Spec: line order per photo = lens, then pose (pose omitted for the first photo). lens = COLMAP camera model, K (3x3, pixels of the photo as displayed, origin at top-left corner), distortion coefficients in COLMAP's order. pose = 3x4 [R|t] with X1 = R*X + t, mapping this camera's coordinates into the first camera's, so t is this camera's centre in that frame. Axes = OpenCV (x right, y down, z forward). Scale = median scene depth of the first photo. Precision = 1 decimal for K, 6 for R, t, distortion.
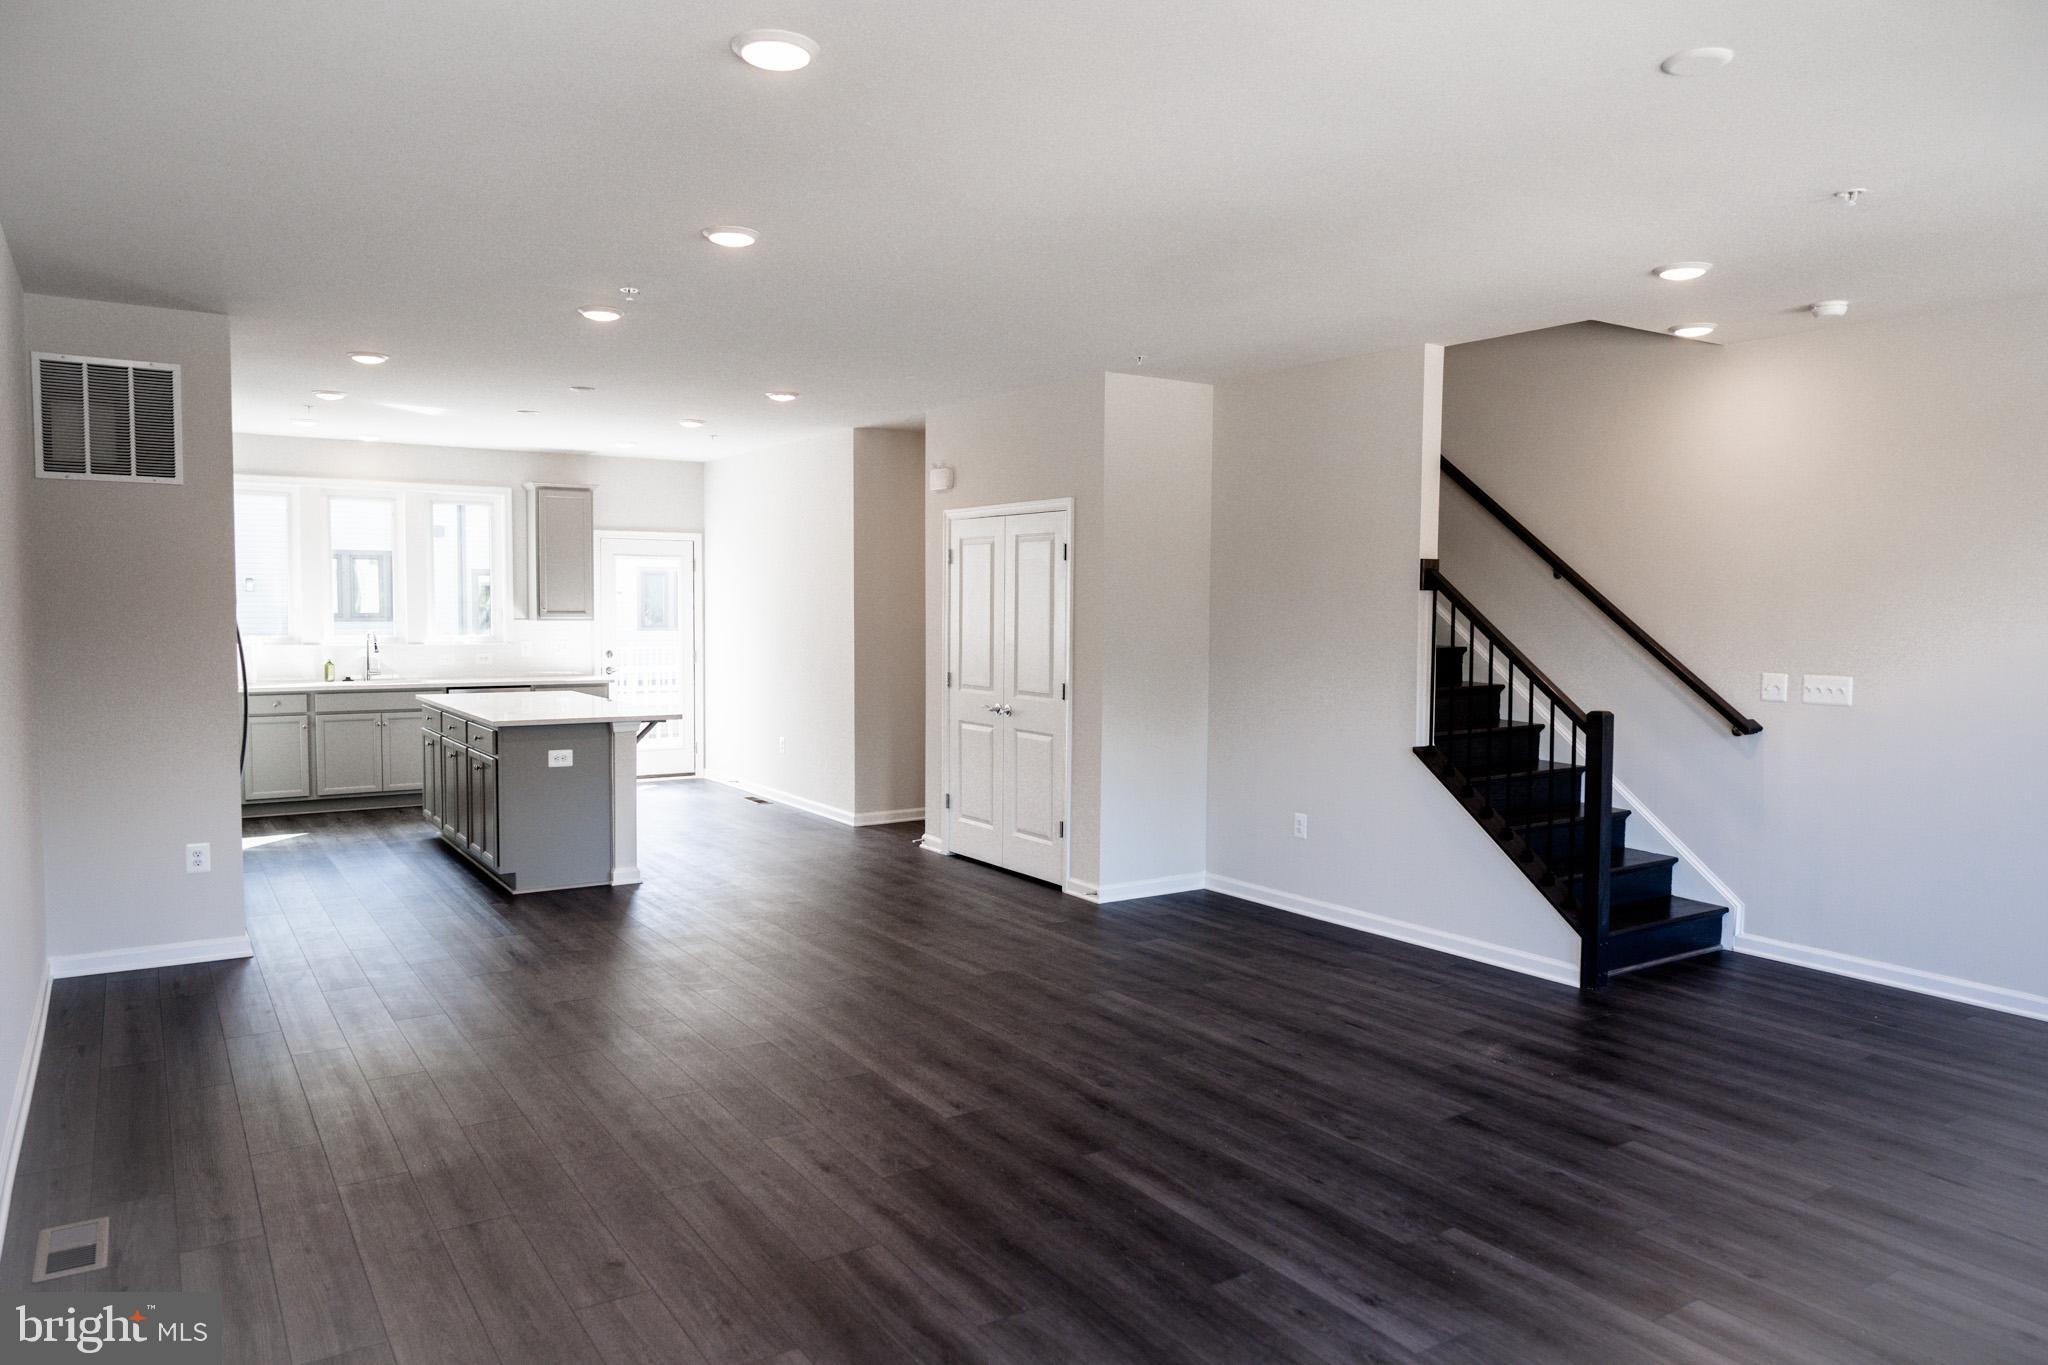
lens RADIAL K [[1329.3, 0, 1024.0], [0, 1329.3, 682.5], [0, 0, 1]] dist [-0.021264, 0.000523]
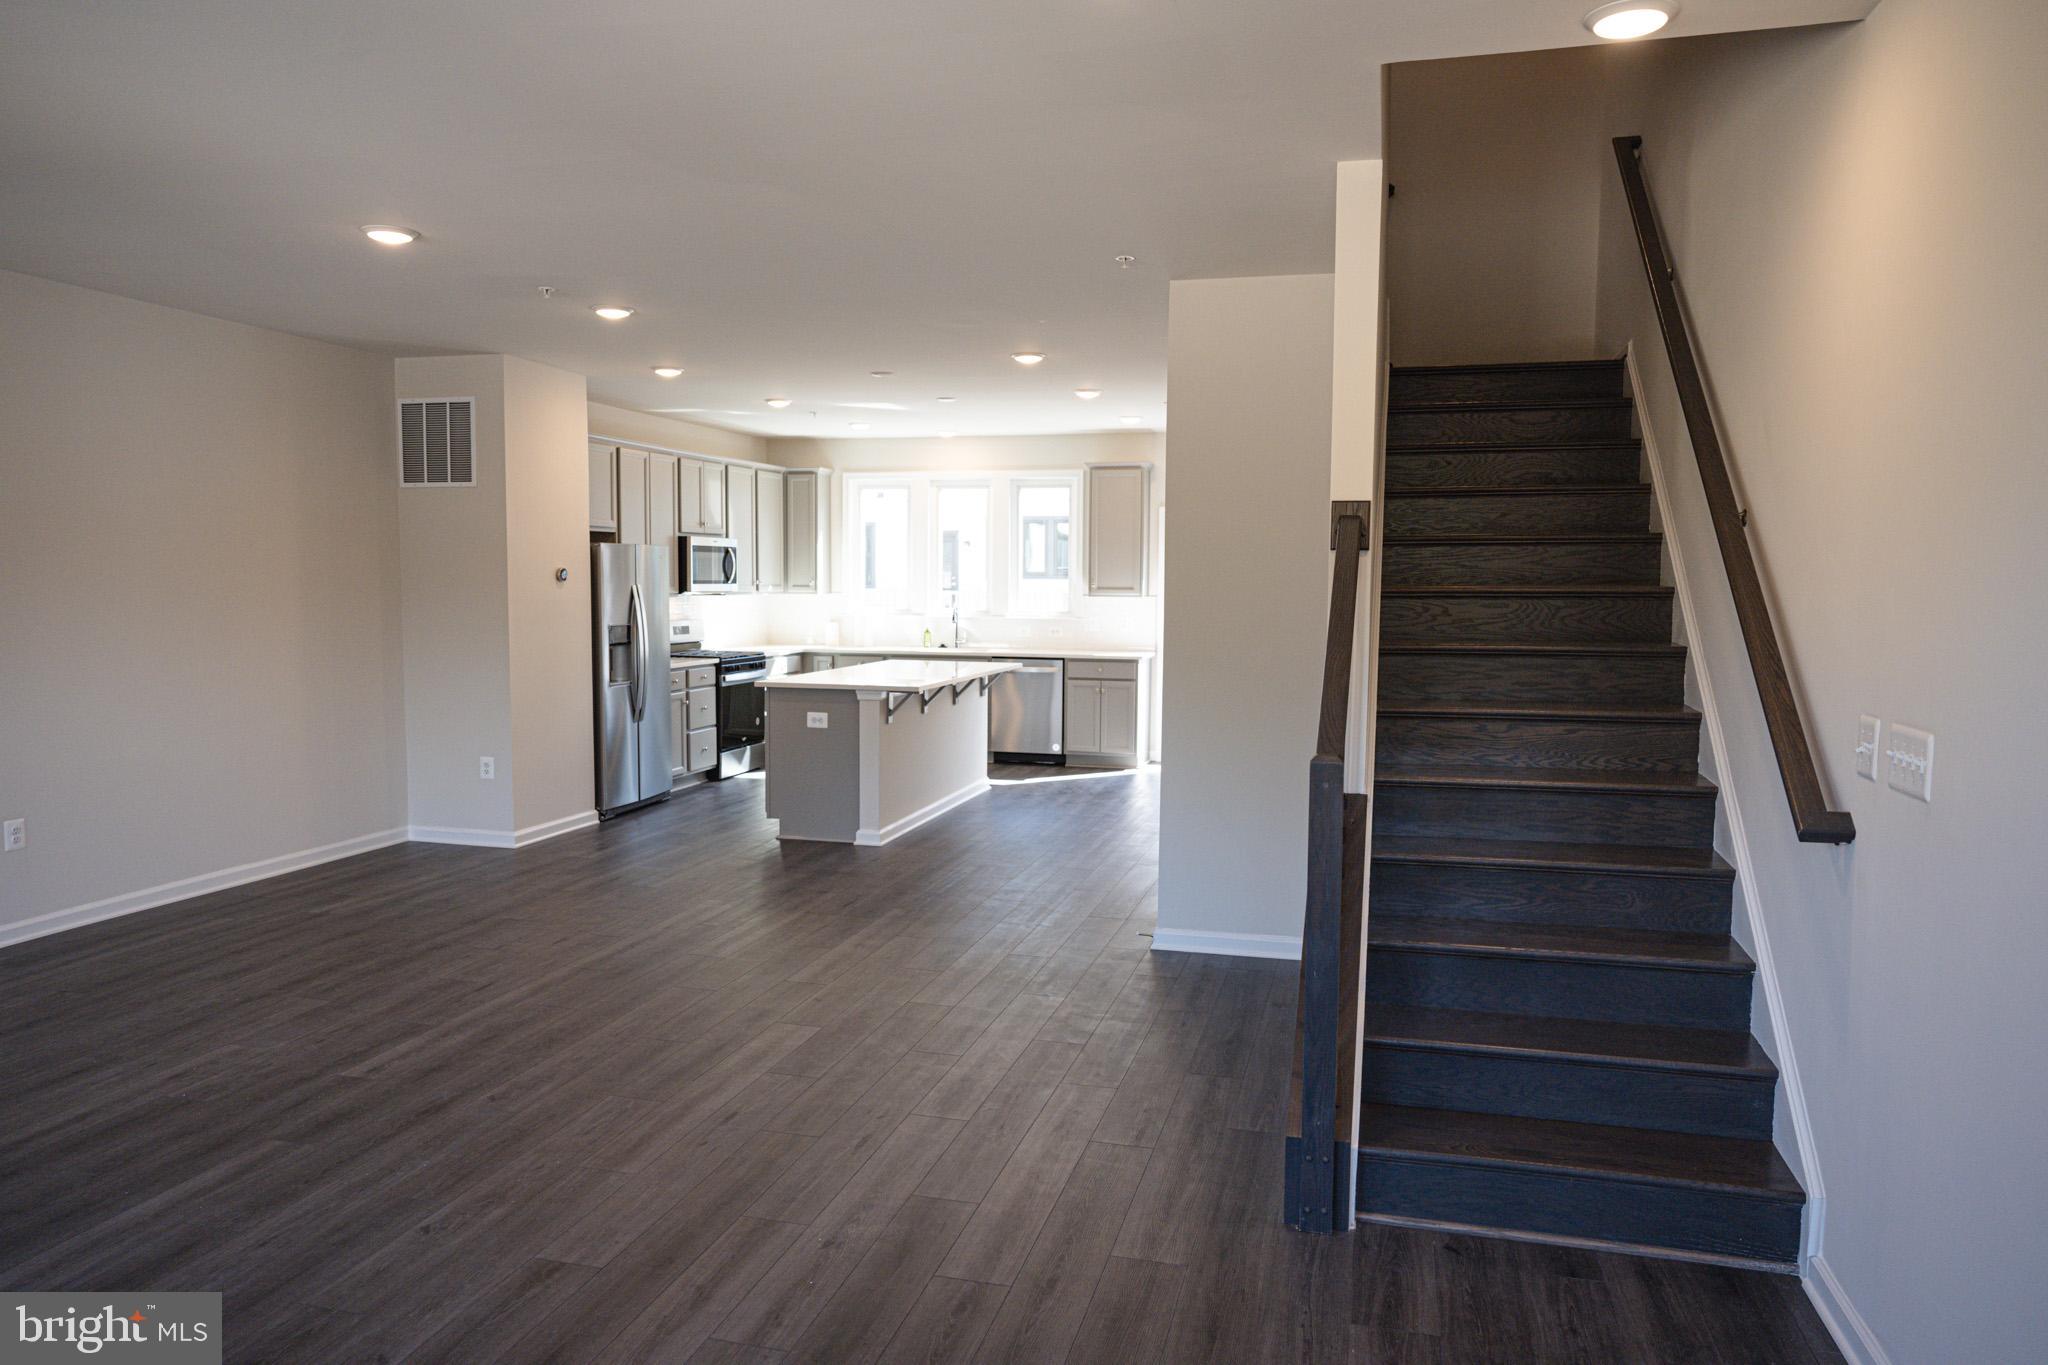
lens RADIAL K [[1348.0, 0, 1024.0], [0, 1348.0, 682.5], [0, 0, 1]] dist [-0.005192, 0.001502]
pose [[0.671833, 0.054044, -0.738729, 0.760184], [-0.045304, 0.998466, 0.031844, -0.021364], [0.739316, 0.012073, 0.673250, 0.503173]]
